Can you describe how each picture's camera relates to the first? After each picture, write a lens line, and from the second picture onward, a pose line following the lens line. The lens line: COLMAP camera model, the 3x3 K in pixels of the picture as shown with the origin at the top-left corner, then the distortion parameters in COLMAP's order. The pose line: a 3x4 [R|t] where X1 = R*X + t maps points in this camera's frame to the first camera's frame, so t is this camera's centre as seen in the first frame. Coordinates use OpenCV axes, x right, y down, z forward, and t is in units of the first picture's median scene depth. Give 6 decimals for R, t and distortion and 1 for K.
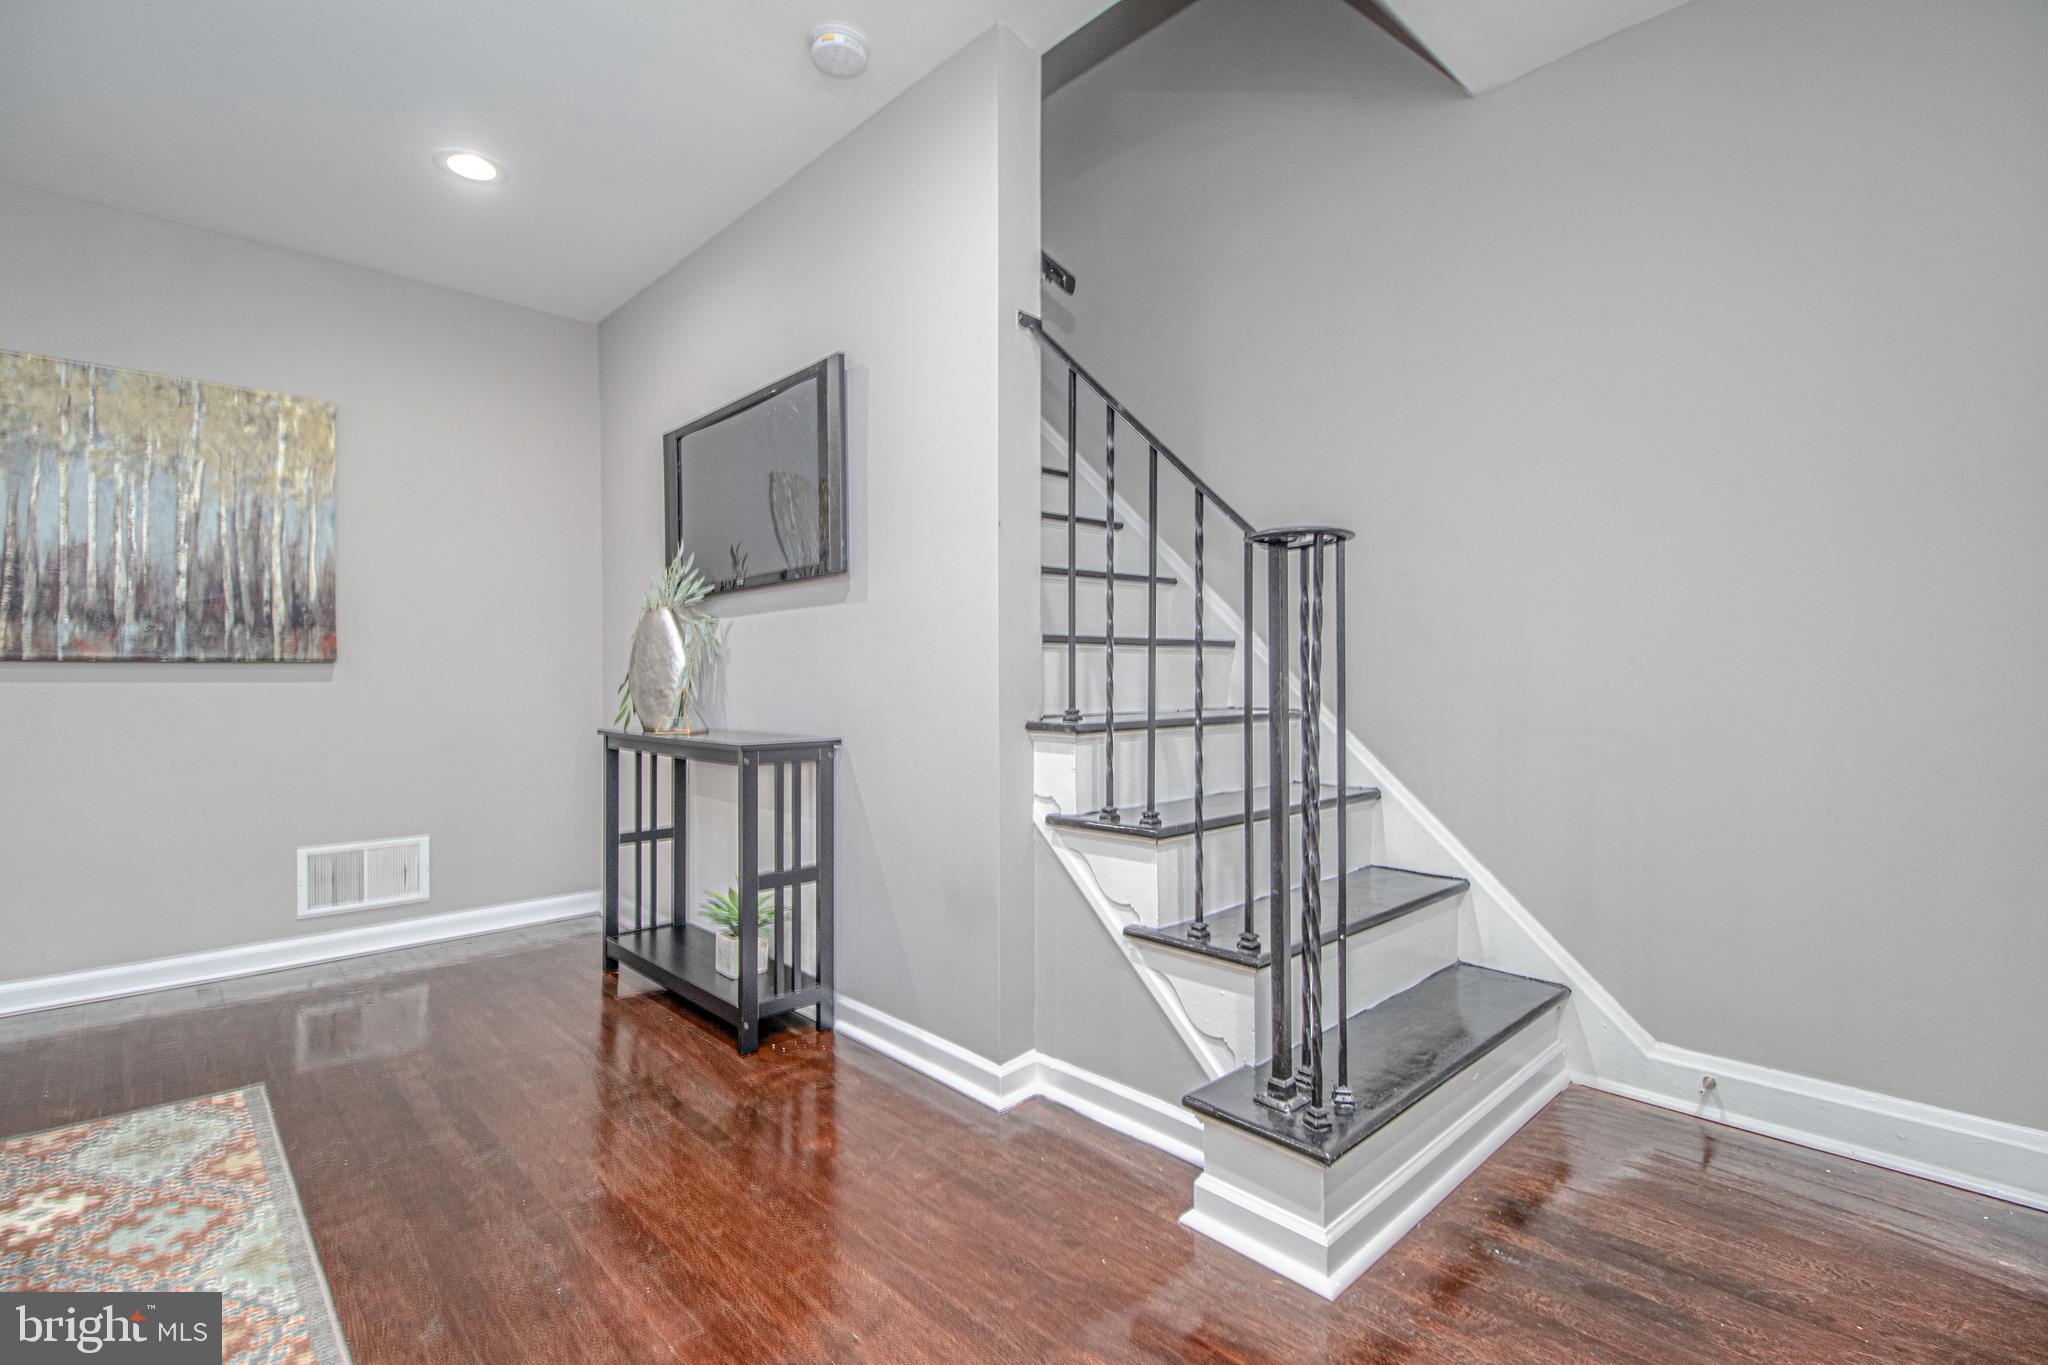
lens RADIAL K [[939.2, 0, 1028.4], [0, 939.2, 680.5], [0, 0, 1]] dist [0.011041, -0.007541]
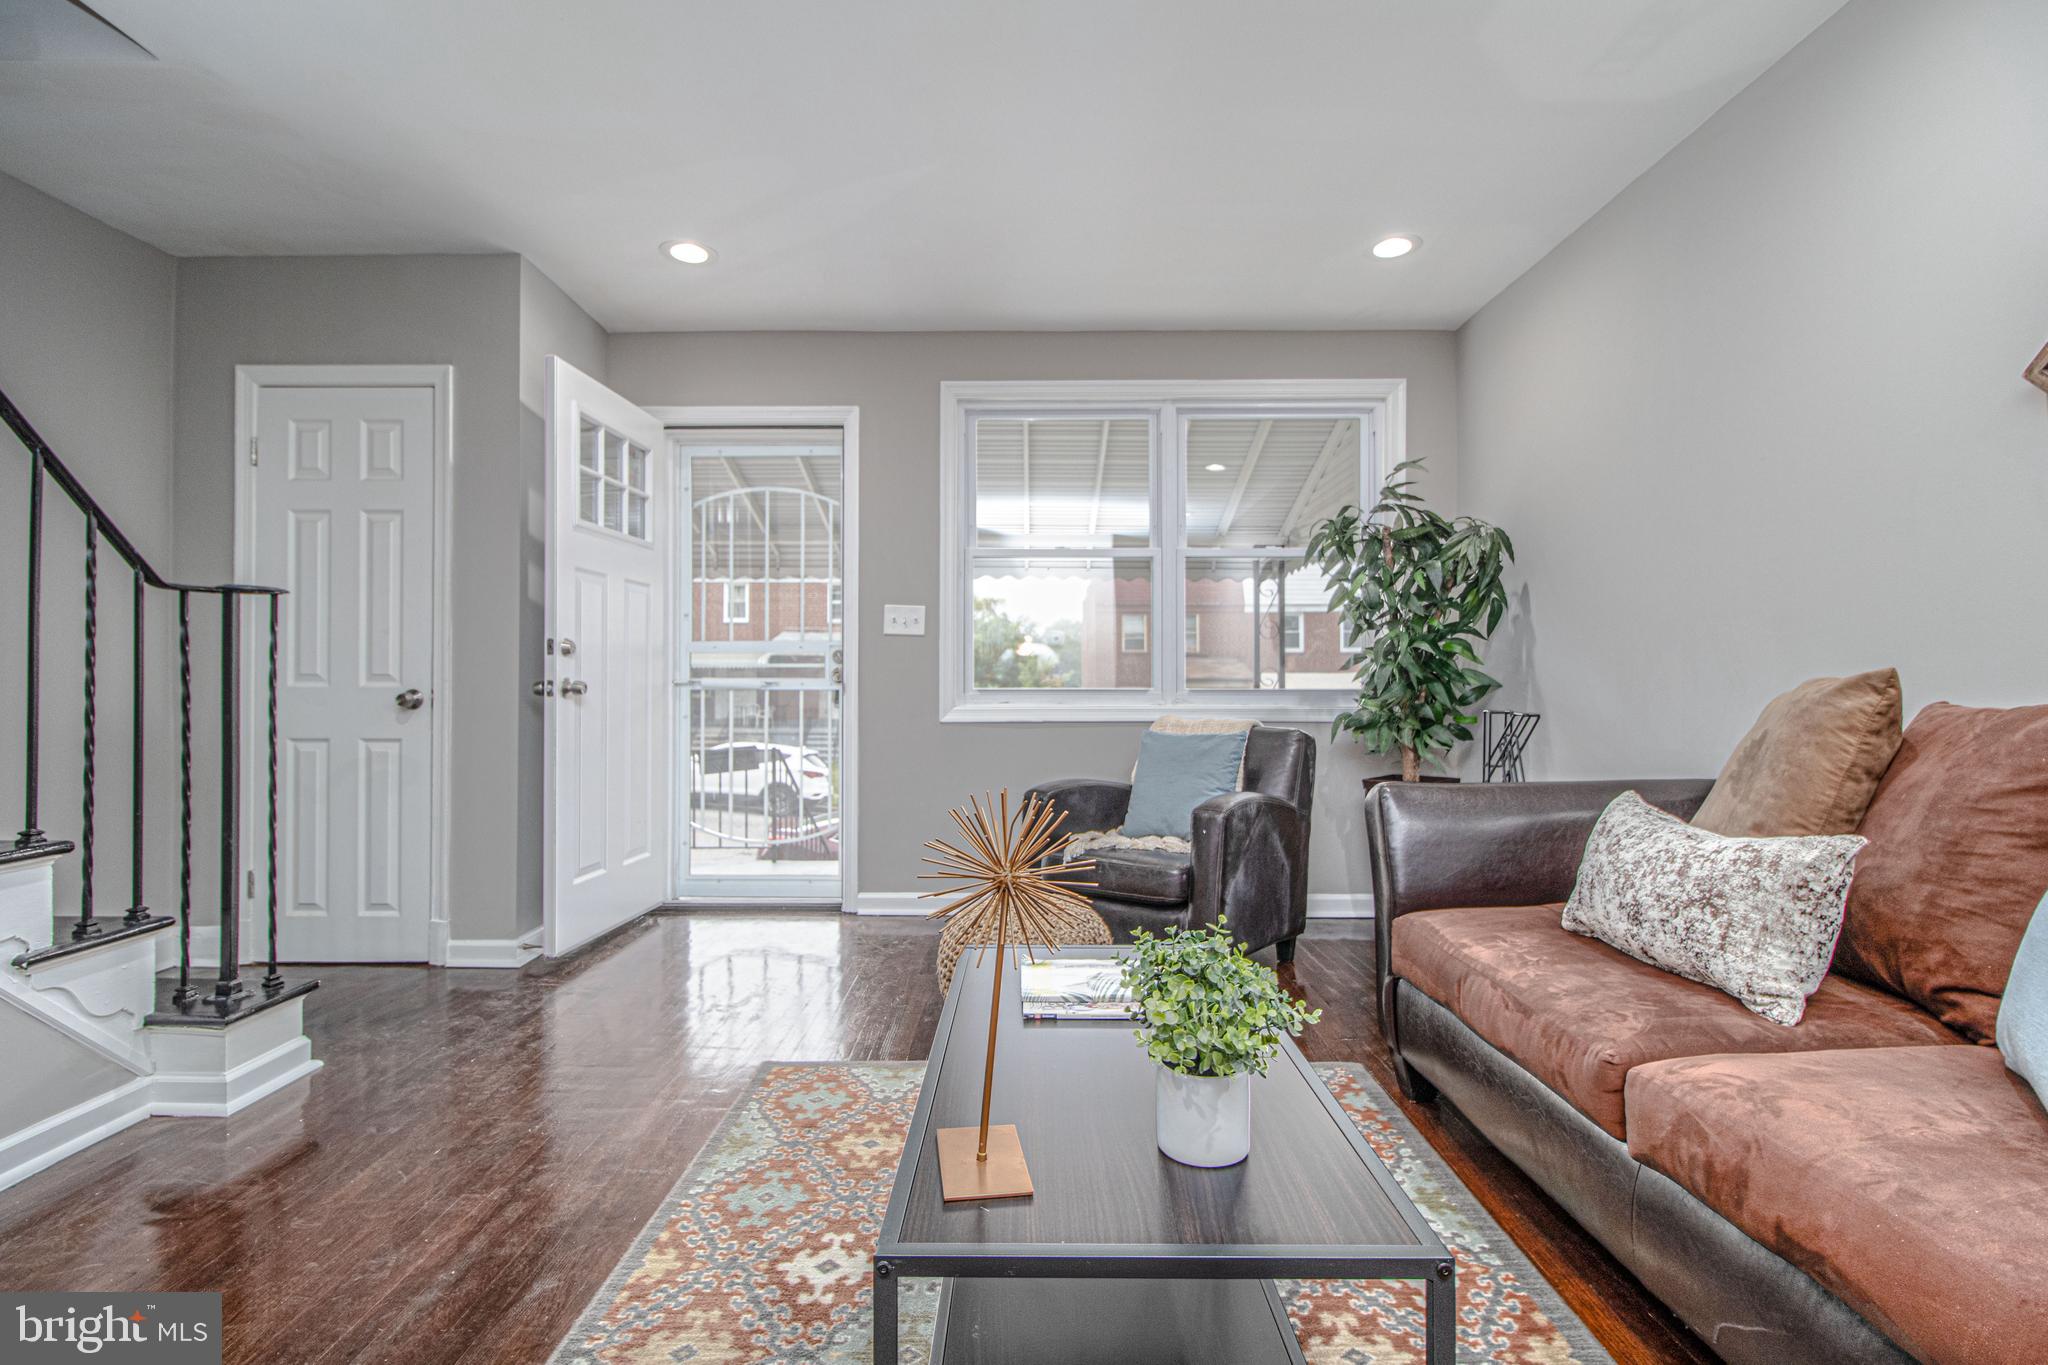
lens RADIAL K [[958.7, 0, 1024.0], [0, 958.7, 682.5], [0, 0, 1]] dist [0.016214, -0.013073]
pose [[-0.725190, 0.002571, 0.688545, -0.827521], [0.004320, 0.999990, 0.000816, -0.004976], [-0.688536, 0.003566, -0.725194, 0.650622]]
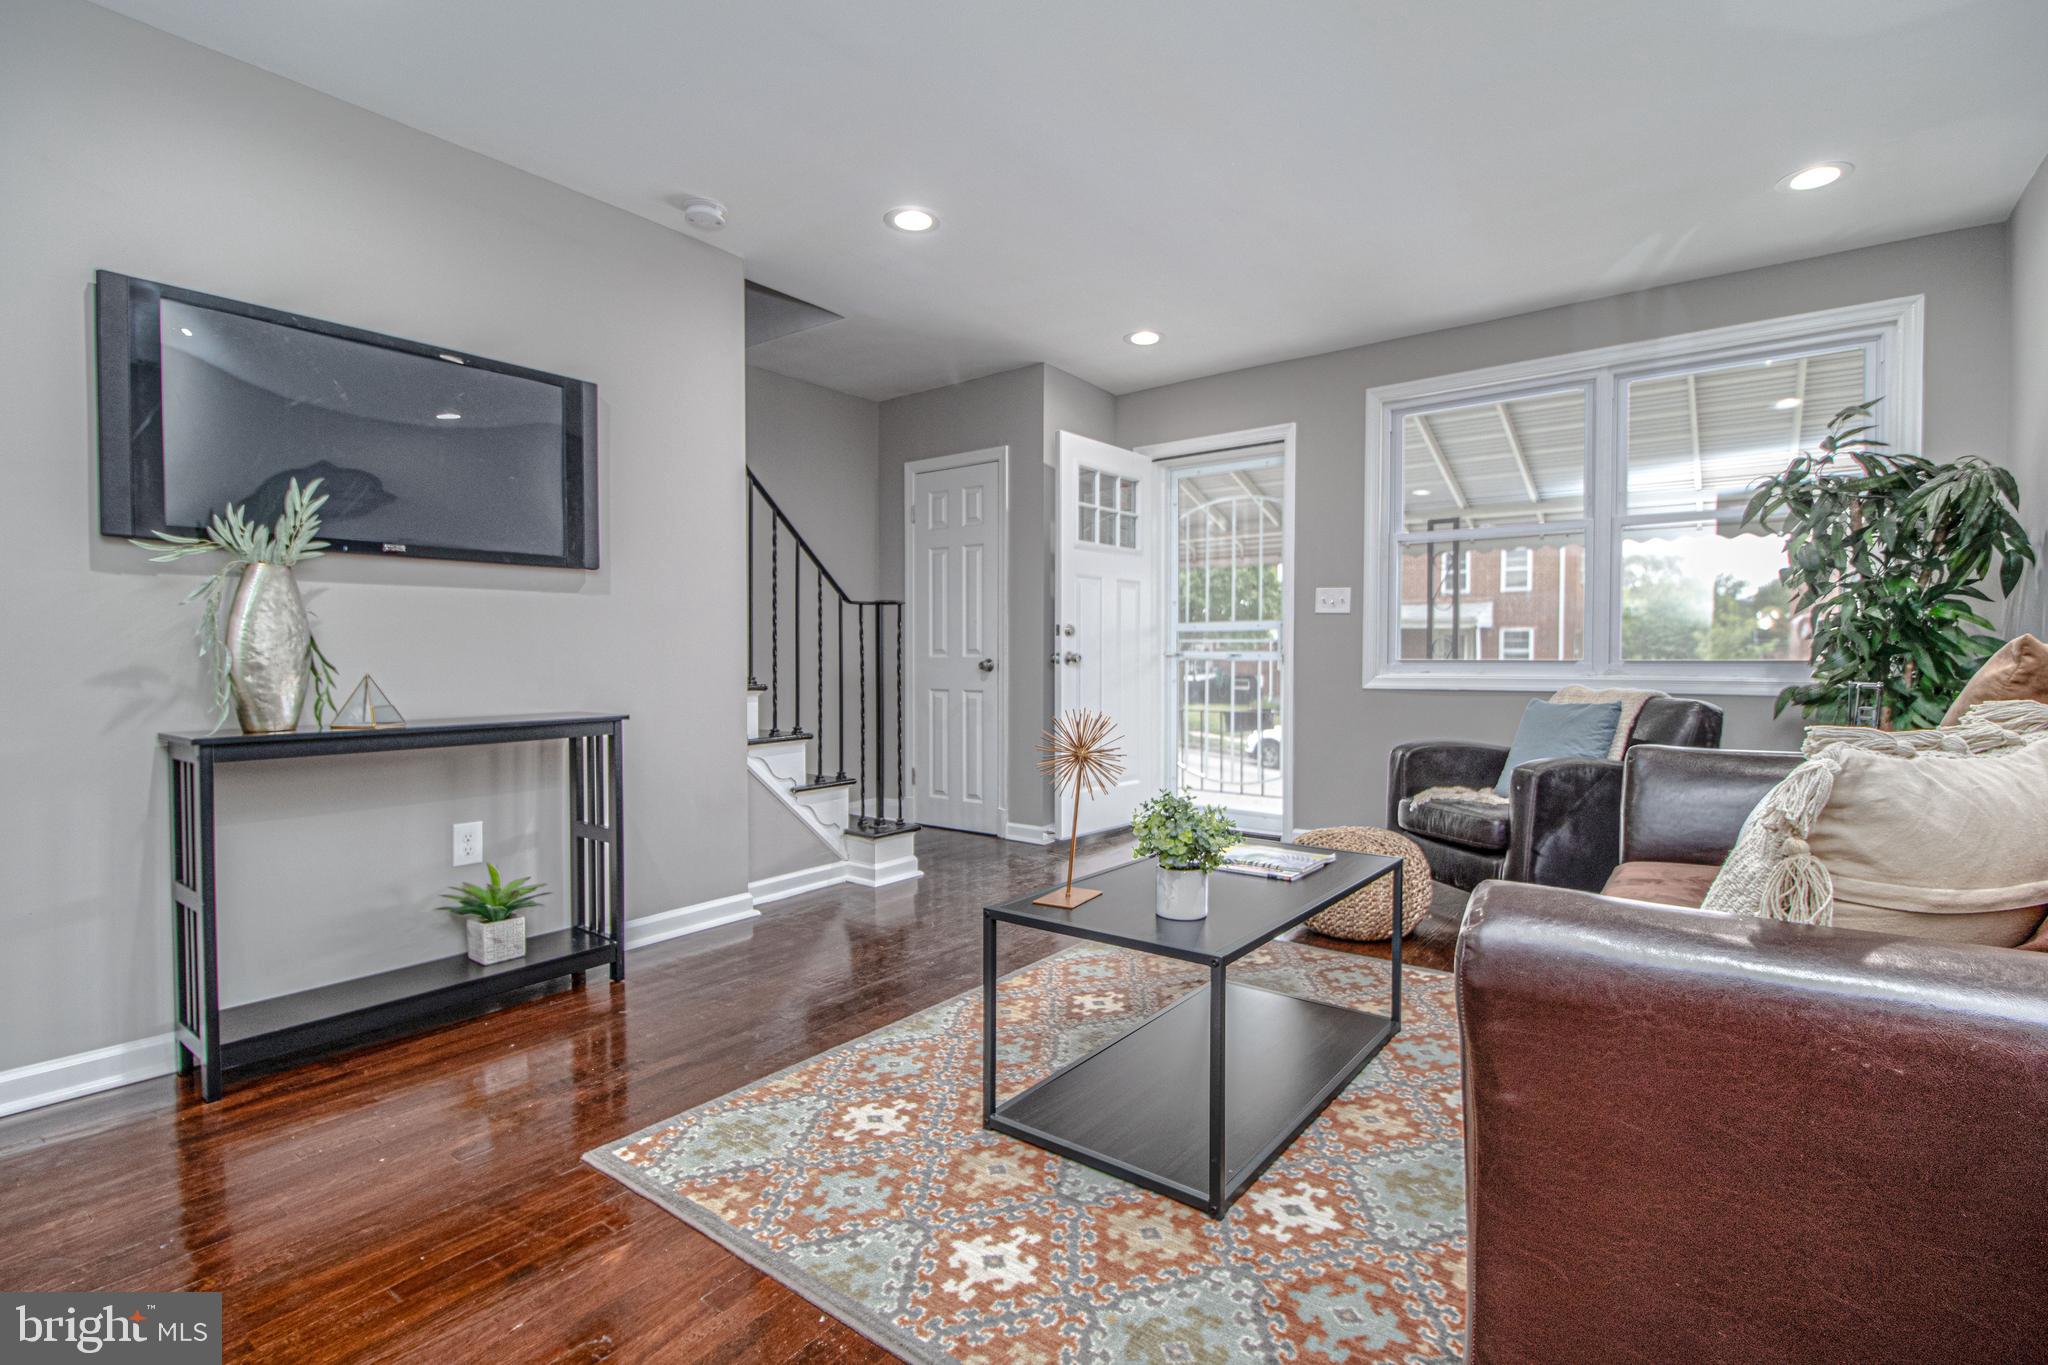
lens RADIAL K [[958.7, 0, 1024.0], [0, 958.7, 682.5], [0, 0, 1]] dist [0.016214, -0.013073]
pose [[-0.160910, -0.024678, 0.986660, -1.230953], [0.004600, 0.999658, 0.025753, -0.000958], [-0.986958, 0.008682, -0.160742, 0.549911]]
